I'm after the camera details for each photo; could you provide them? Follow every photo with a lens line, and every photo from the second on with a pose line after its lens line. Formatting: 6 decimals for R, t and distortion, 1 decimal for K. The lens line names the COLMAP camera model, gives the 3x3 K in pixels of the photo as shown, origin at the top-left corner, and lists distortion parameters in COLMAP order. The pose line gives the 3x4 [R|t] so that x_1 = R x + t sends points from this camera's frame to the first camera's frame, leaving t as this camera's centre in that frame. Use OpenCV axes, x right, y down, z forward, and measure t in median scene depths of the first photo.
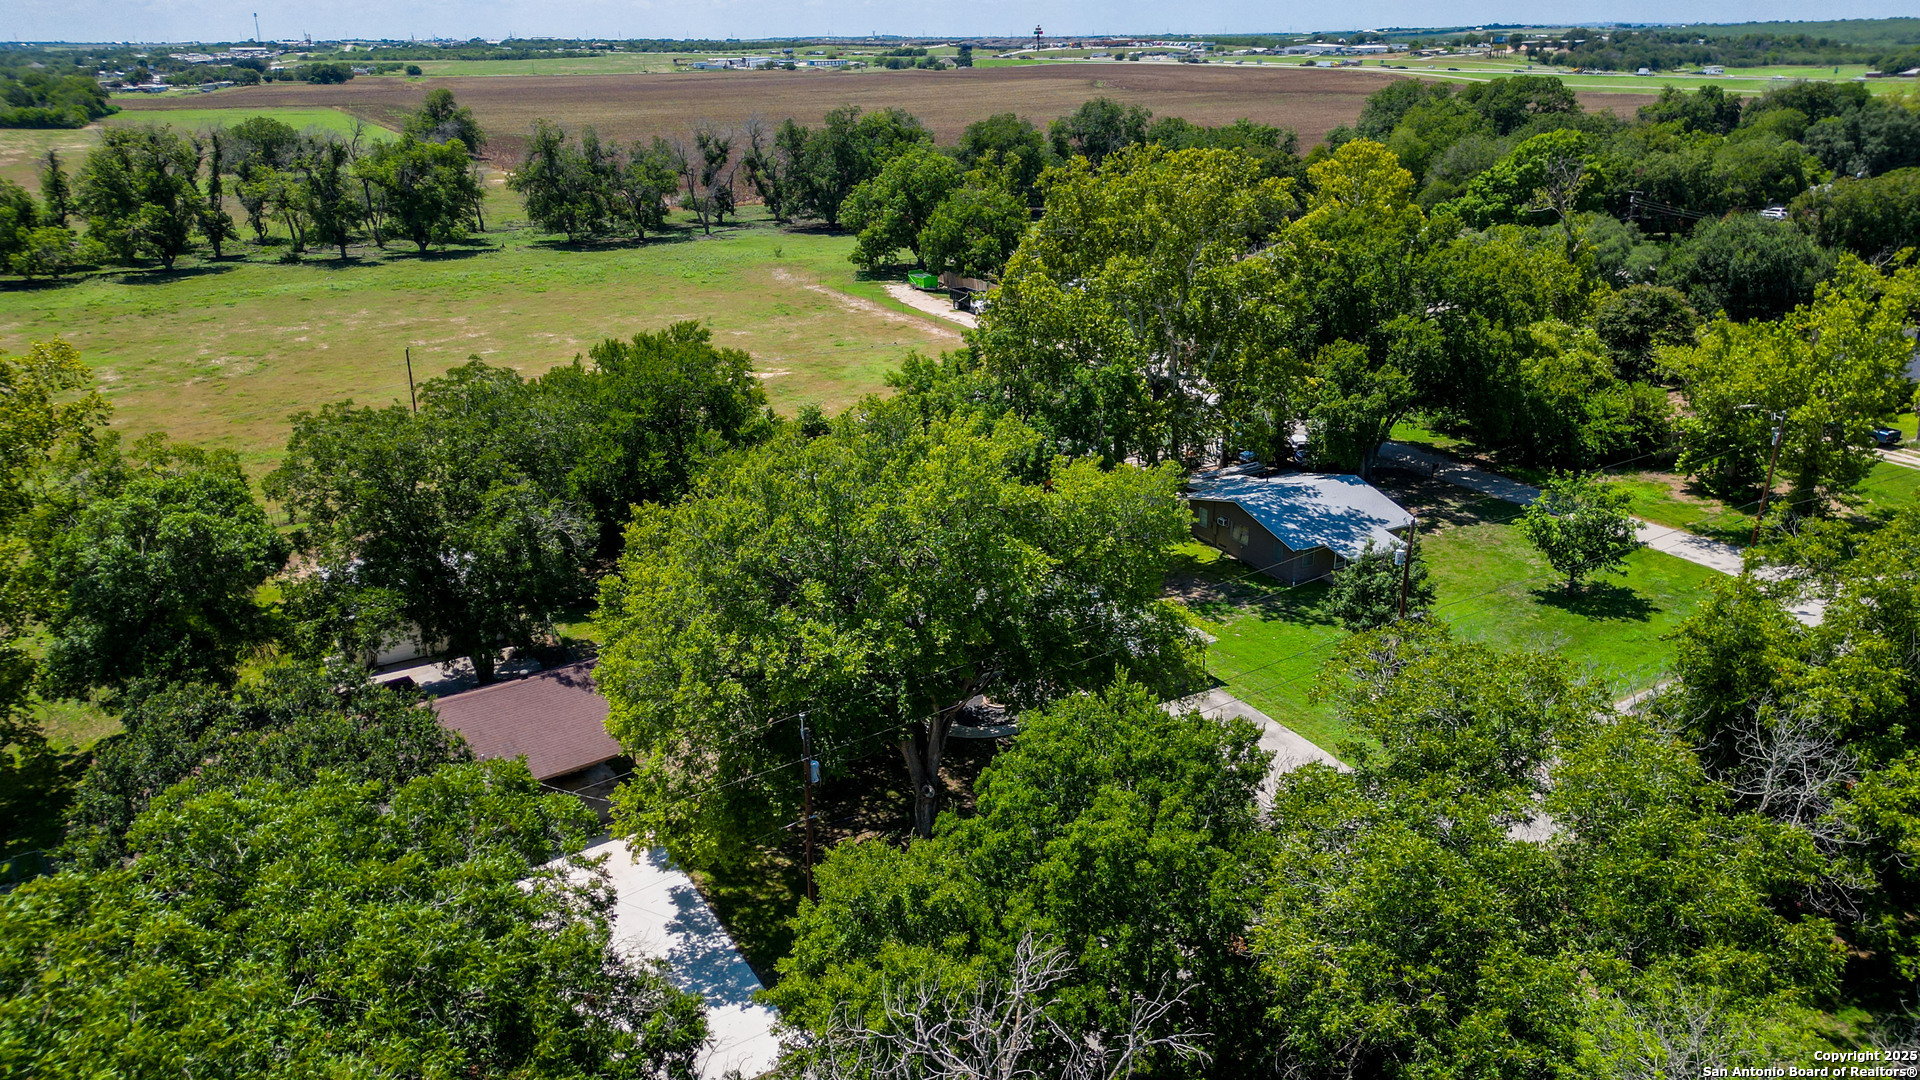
lens RADIAL K [[1345.6, 0, 961.8], [0, 1345.6, 539.0], [0, 0, 1]] dist [0.055972, -0.053184]
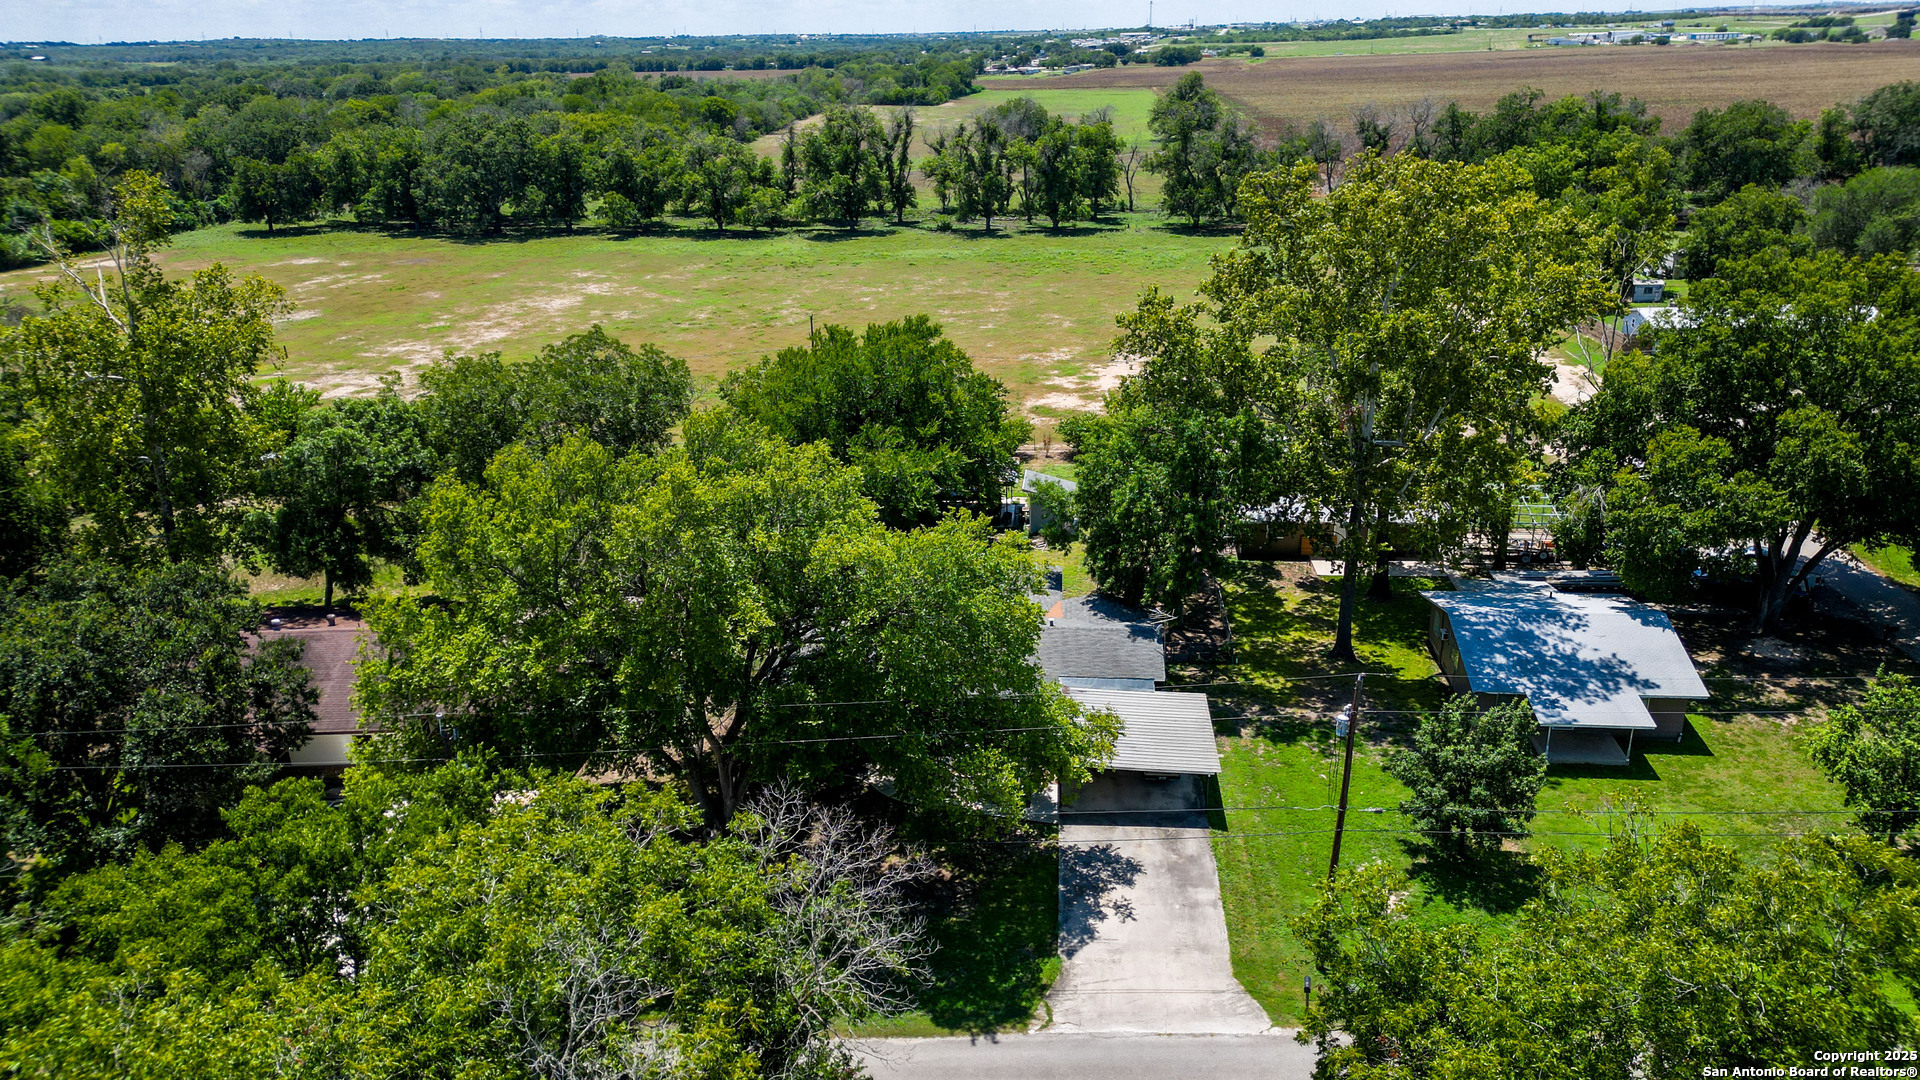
lens RADIAL K [[1345.6, 0, 955.0], [0, 1345.6, 548.3], [0, 0, 1]] dist [0.055972, -0.053184]
pose [[0.826566, 0.190522, -0.529613, 0.122050], [-0.180041, 0.981026, 0.071923, -0.022469], [0.533267, 0.035903, 0.845185, 0.061585]]
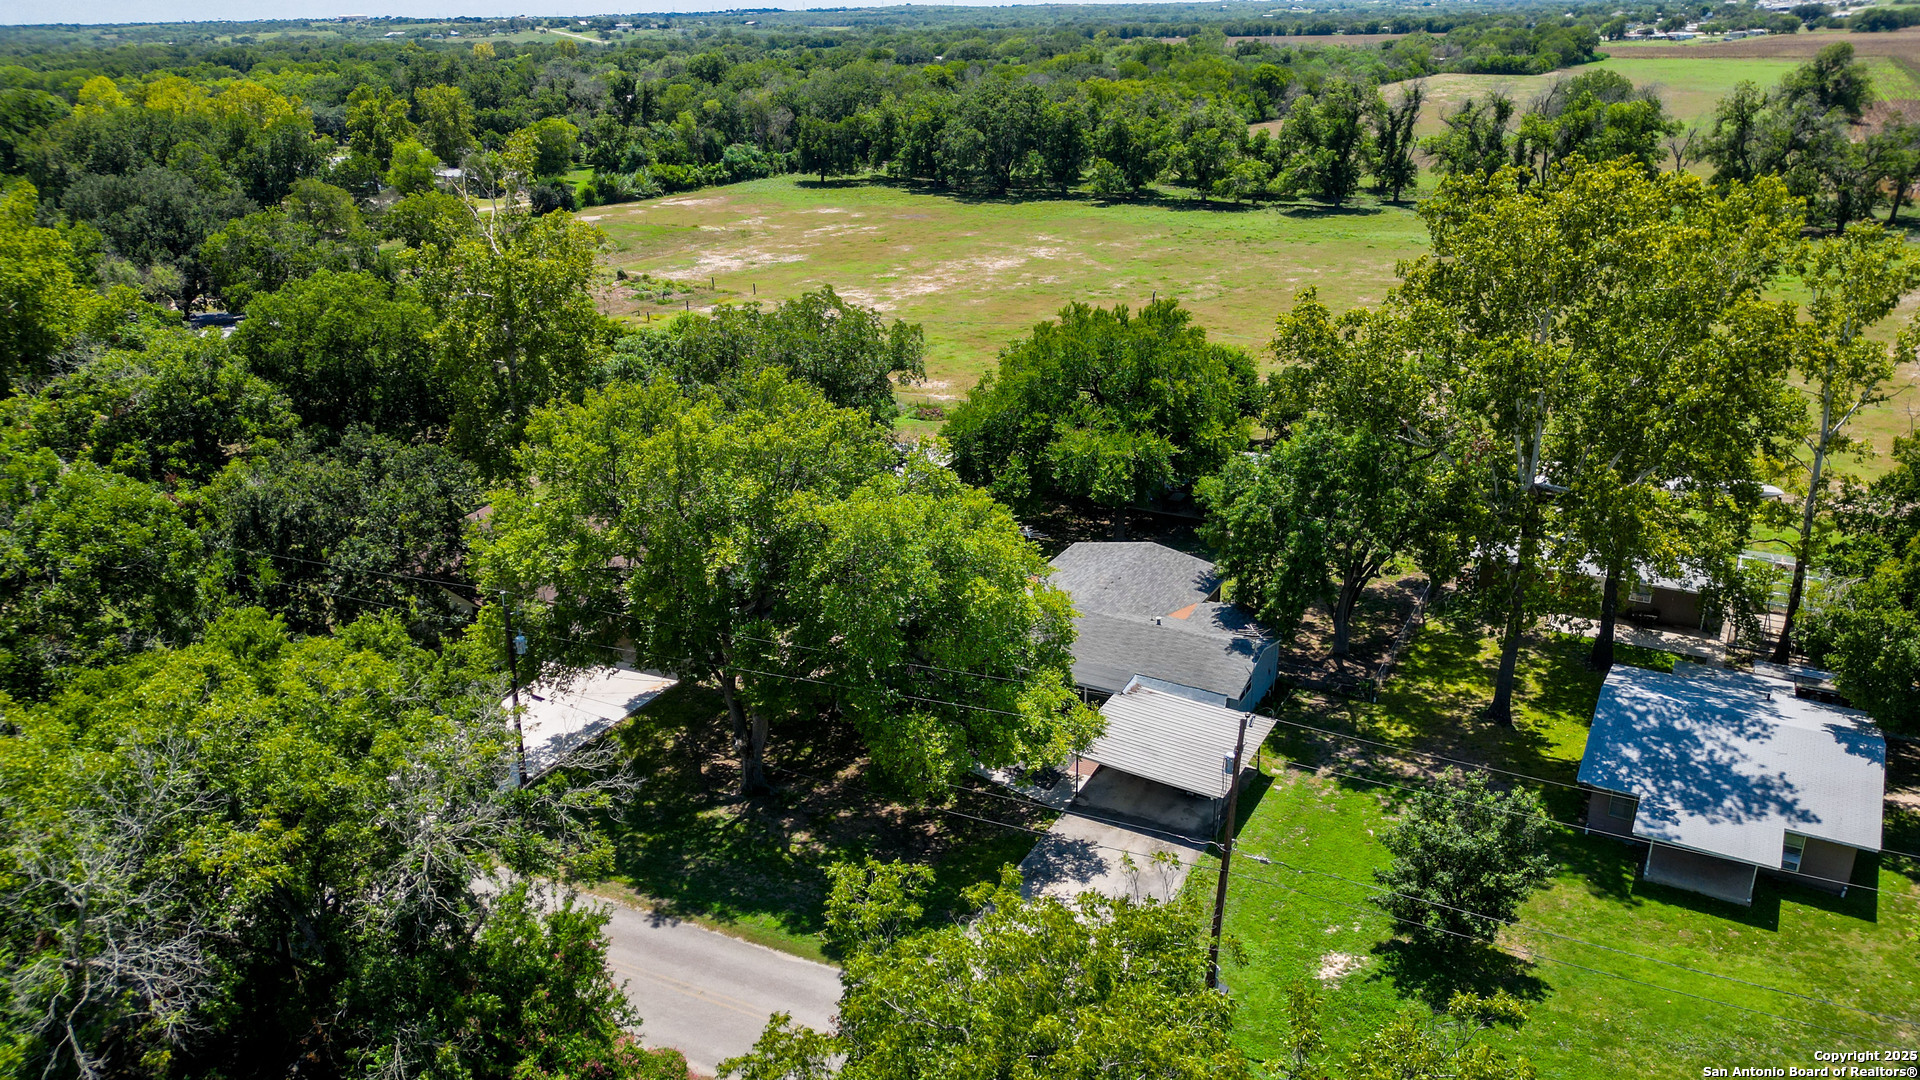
lens RADIAL K [[1345.6, 0, 949.2], [0, 1345.6, 545.8], [0, 0, 1]] dist [0.055972, -0.053184]
pose [[0.513754, 0.311743, -0.799296, 0.181873], [-0.279821, 0.941588, 0.187382, -0.043113], [0.811022, 0.127391, 0.570977, 0.109262]]
